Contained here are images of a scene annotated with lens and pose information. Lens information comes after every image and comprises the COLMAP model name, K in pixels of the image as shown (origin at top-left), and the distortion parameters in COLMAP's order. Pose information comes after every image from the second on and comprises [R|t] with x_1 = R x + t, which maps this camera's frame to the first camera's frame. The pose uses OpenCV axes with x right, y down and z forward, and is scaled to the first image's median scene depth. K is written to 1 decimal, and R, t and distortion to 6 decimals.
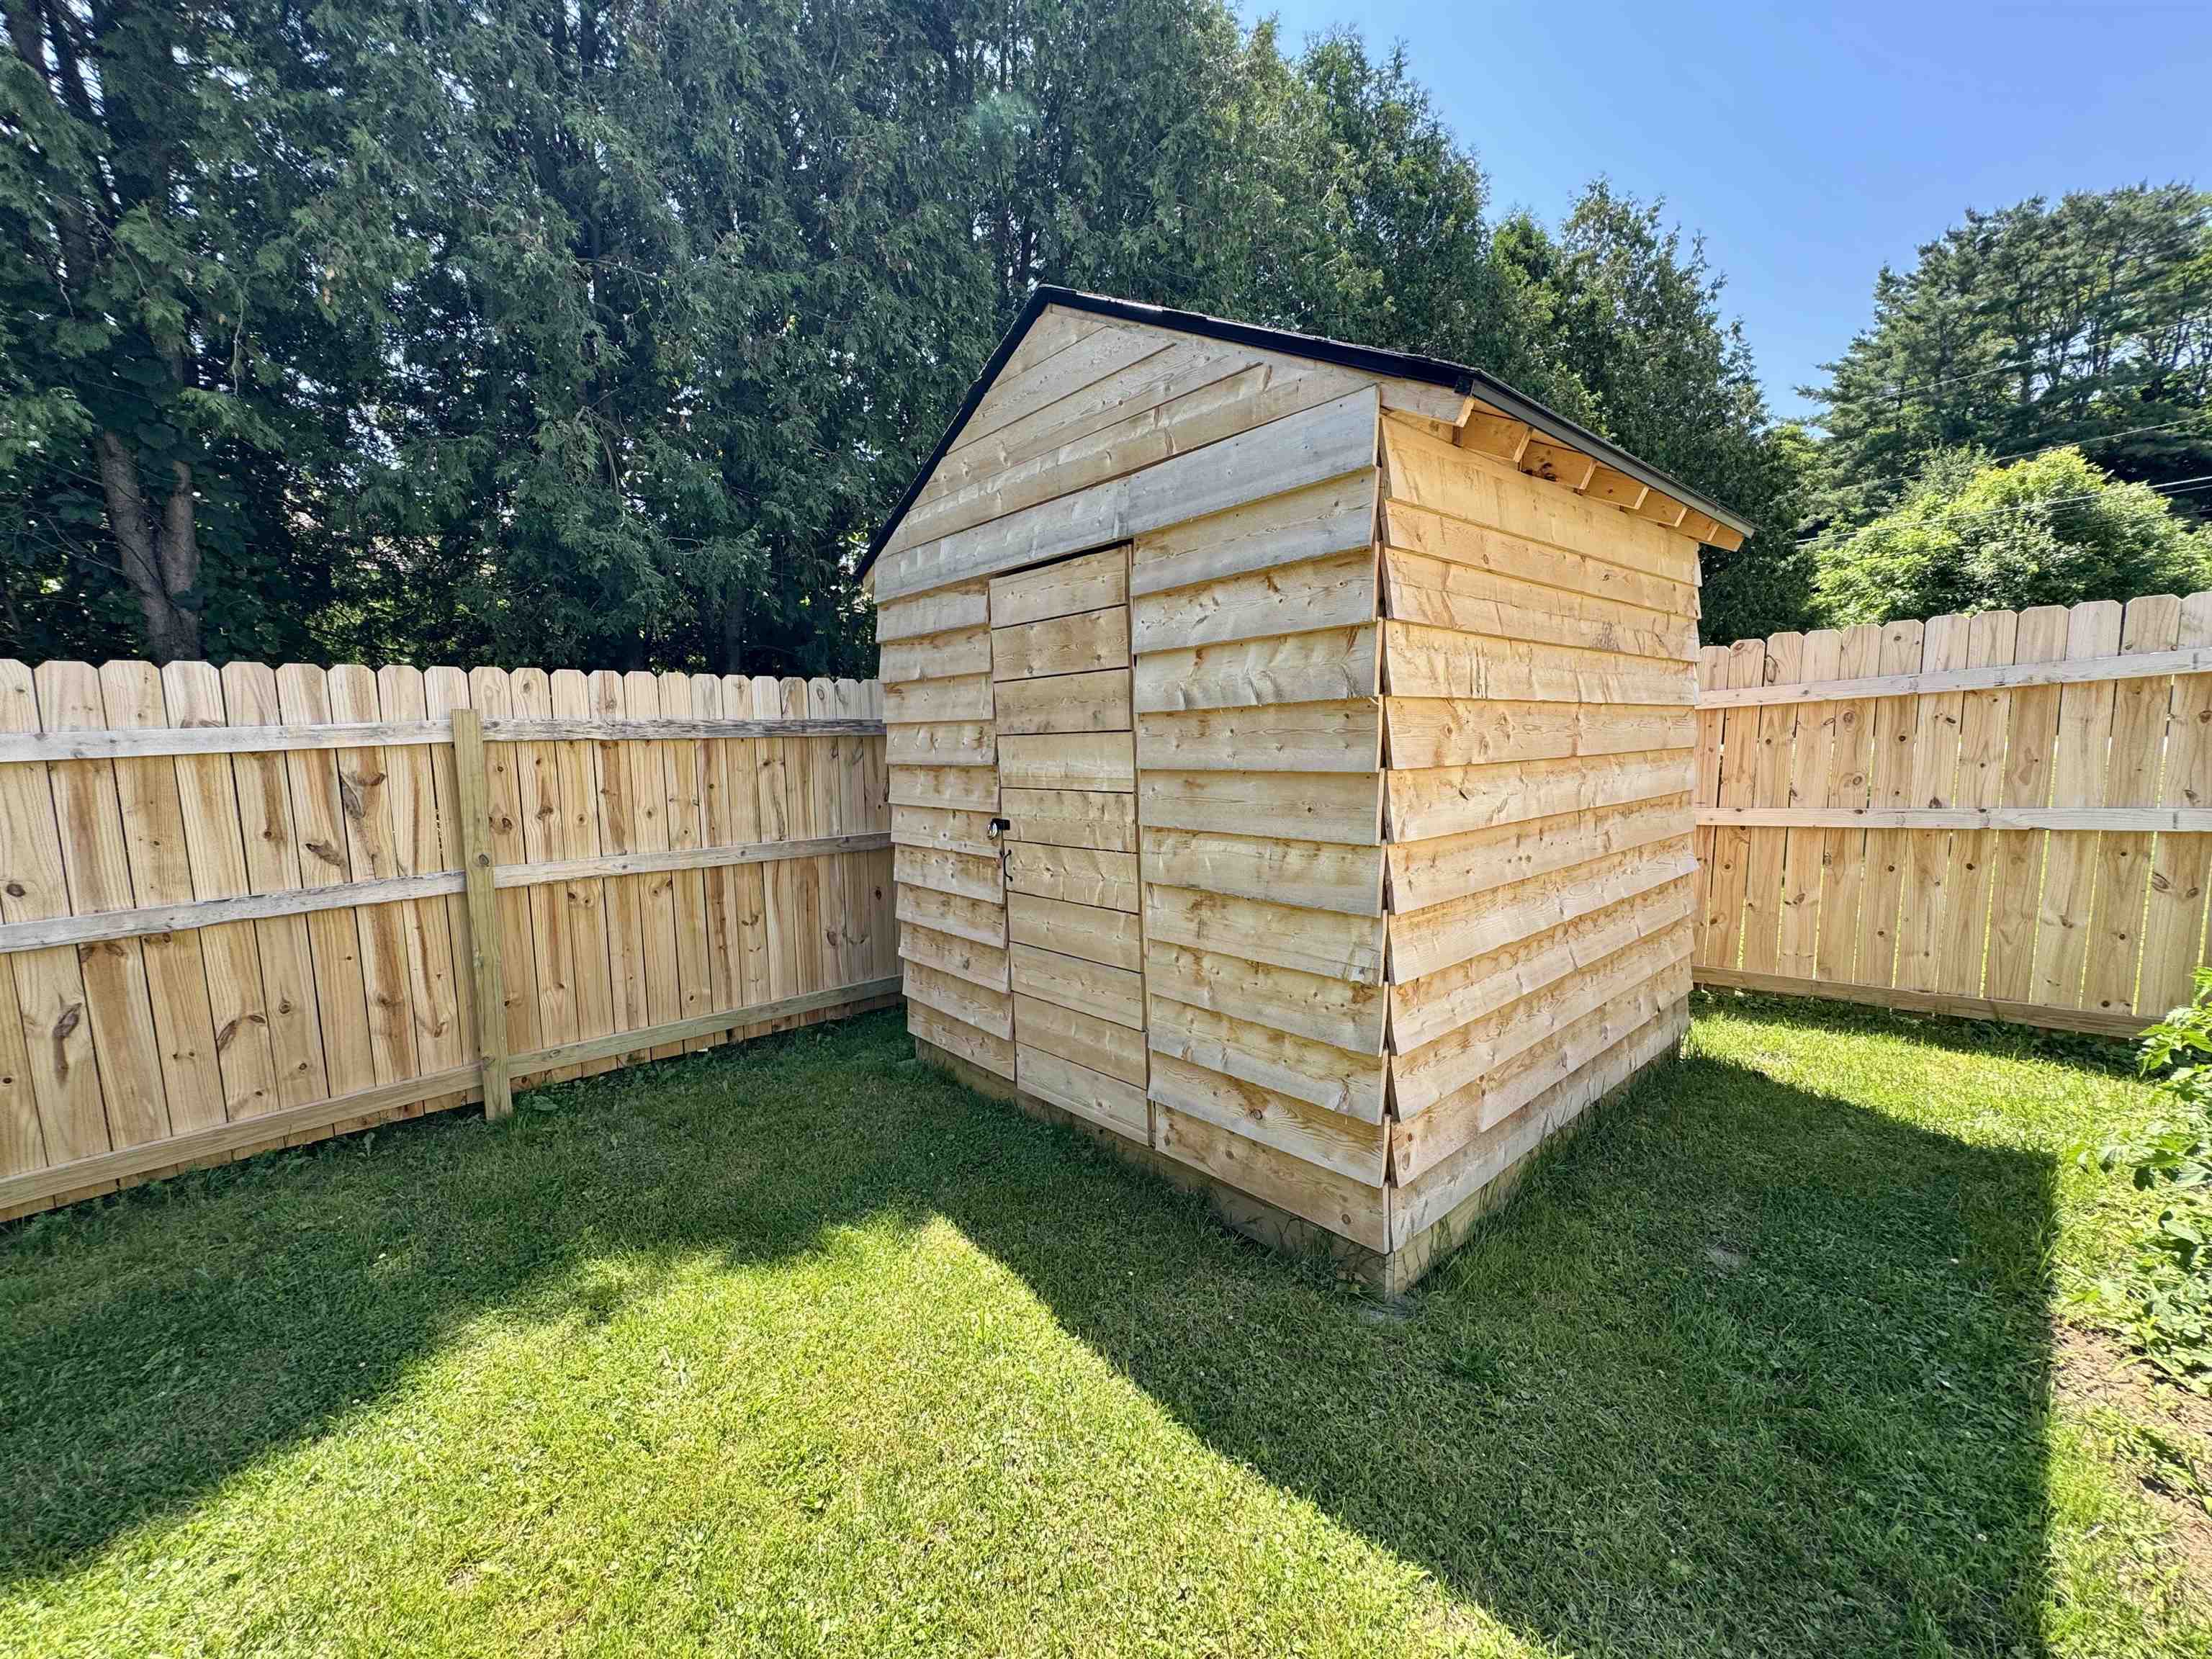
lens RADIAL K [[879.2, 0, 1106.0], [0, 879.2, 829.5], [0, 0, 1]] dist [-0.002216, -0.000804]
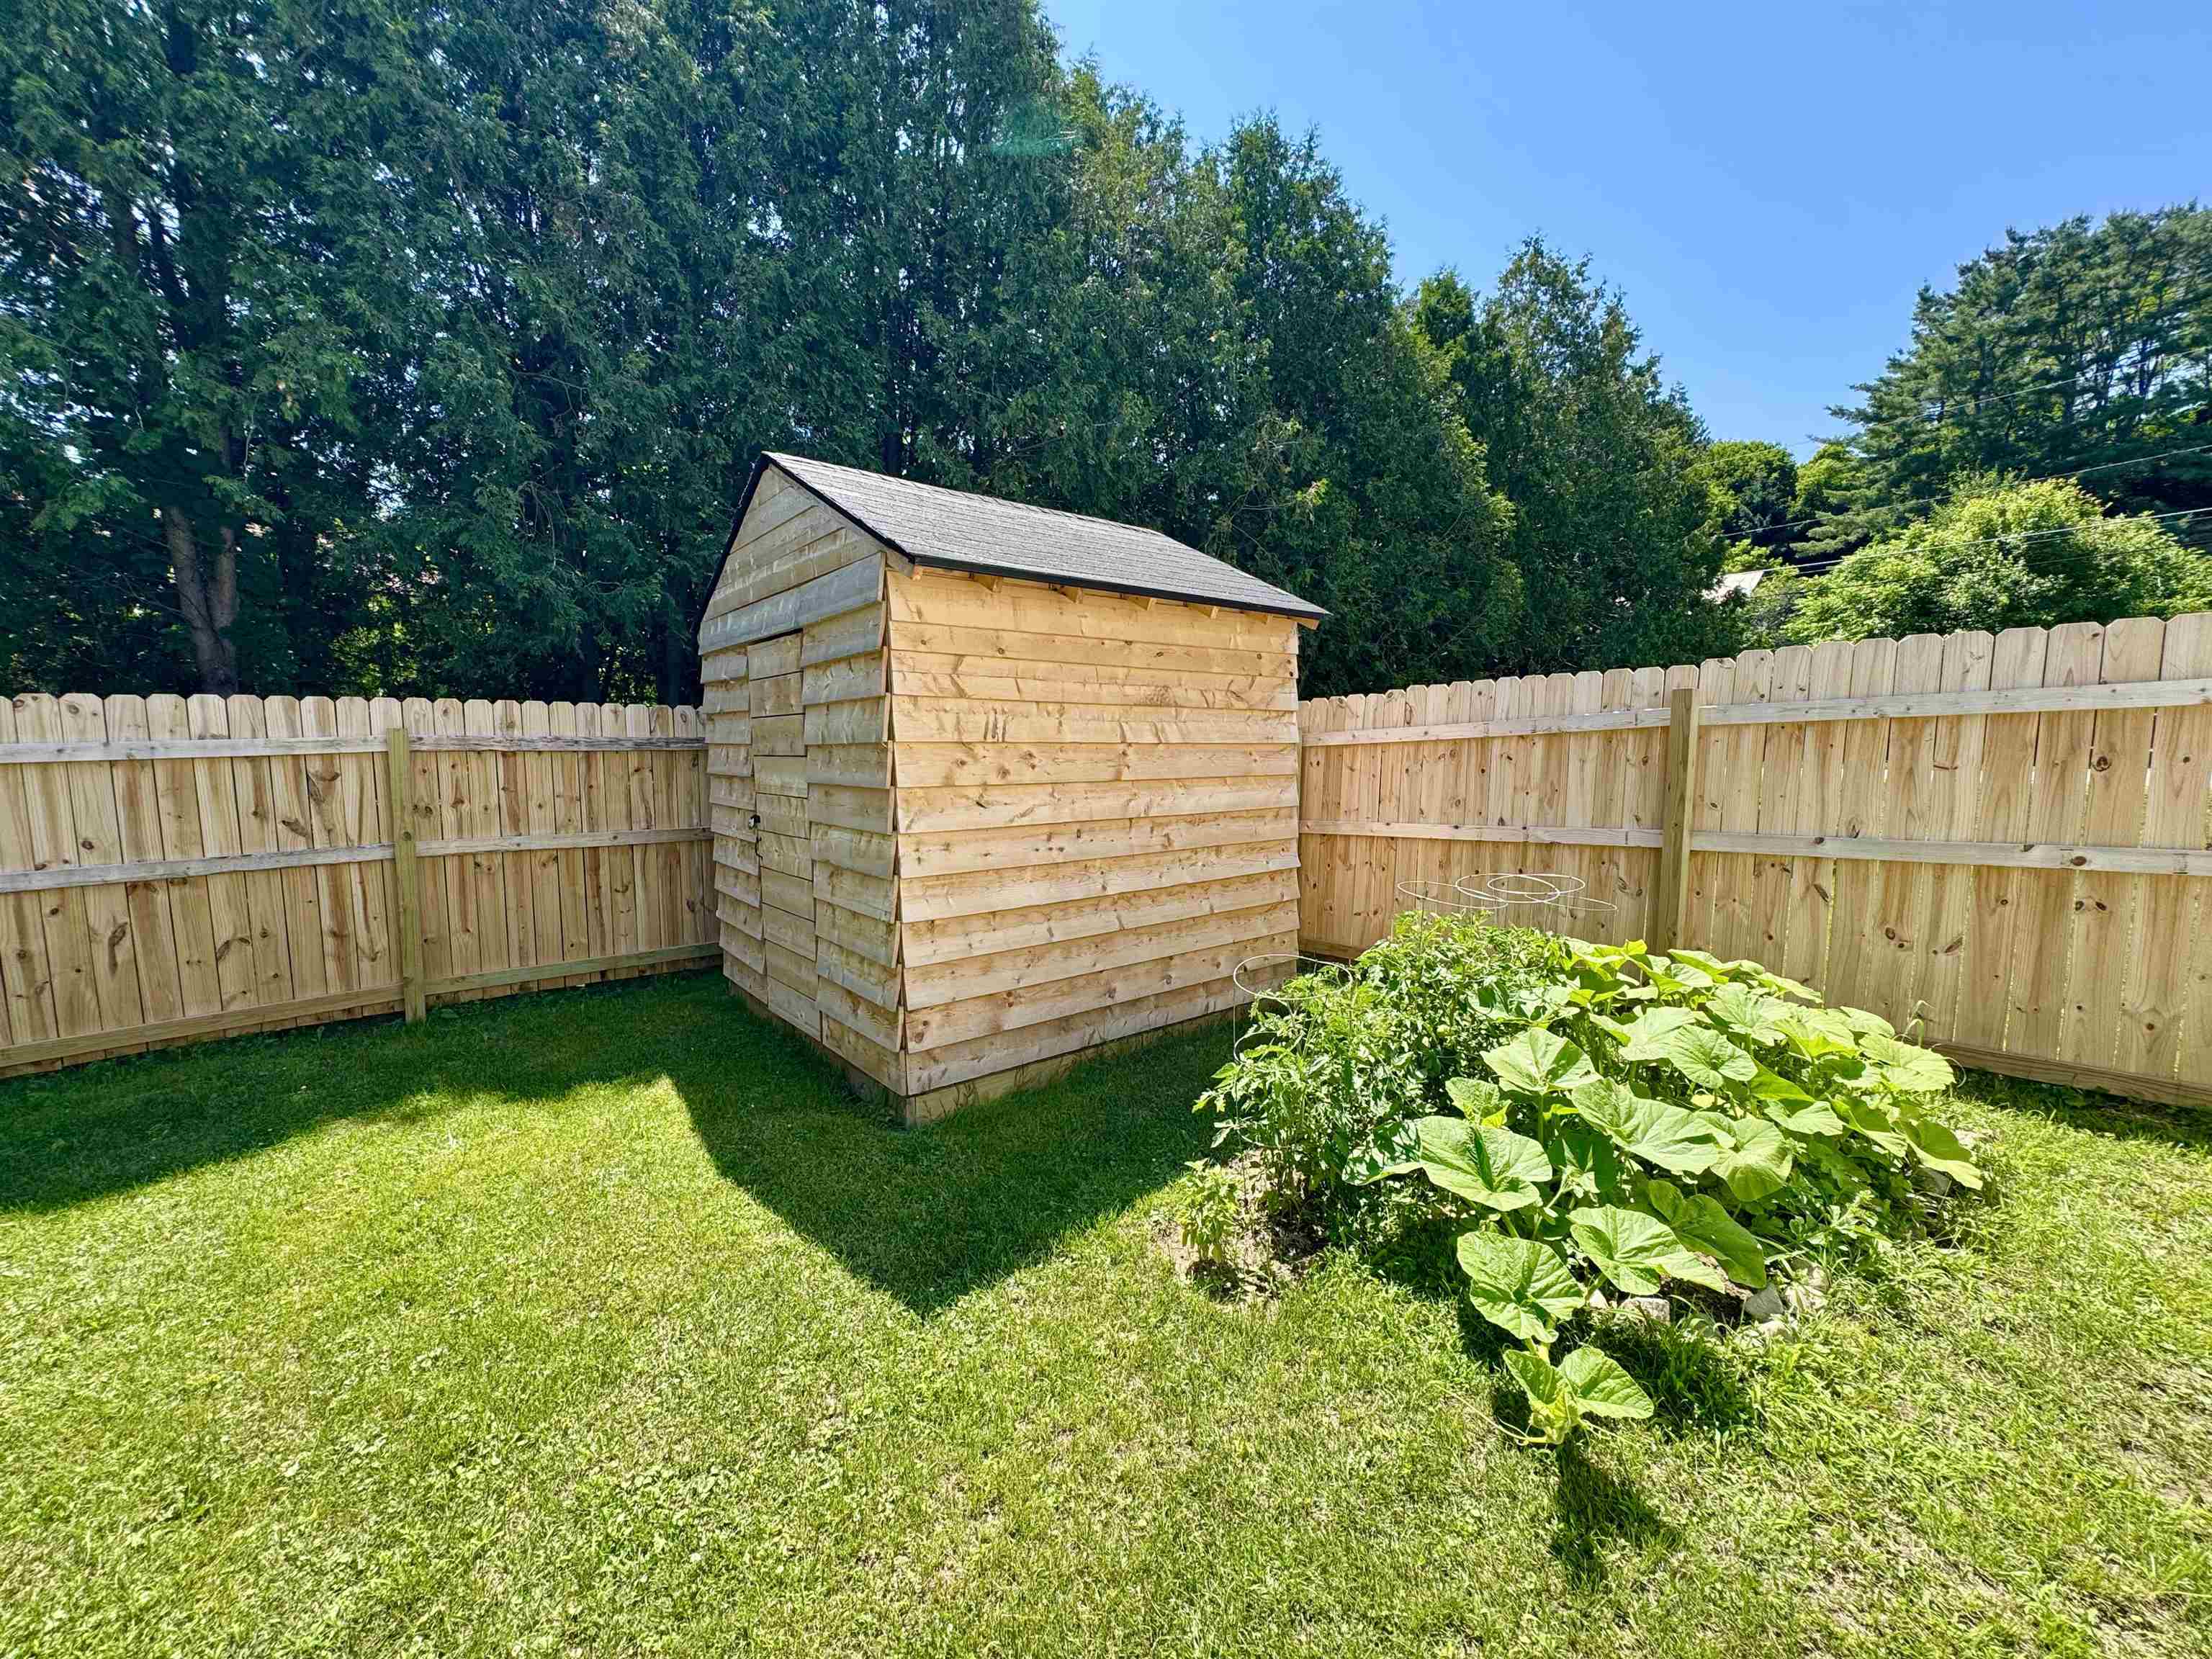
lens RADIAL K [[879.2, 0, 1106.0], [0, 879.2, 829.5], [0, 0, 1]] dist [-0.002216, -0.000804]
pose [[0.998701, 0.025282, -0.044233, 0.378903], [-0.025621, 0.999646, -0.007113, 0.005050], [0.044038, 0.008237, 0.998996, -0.285183]]
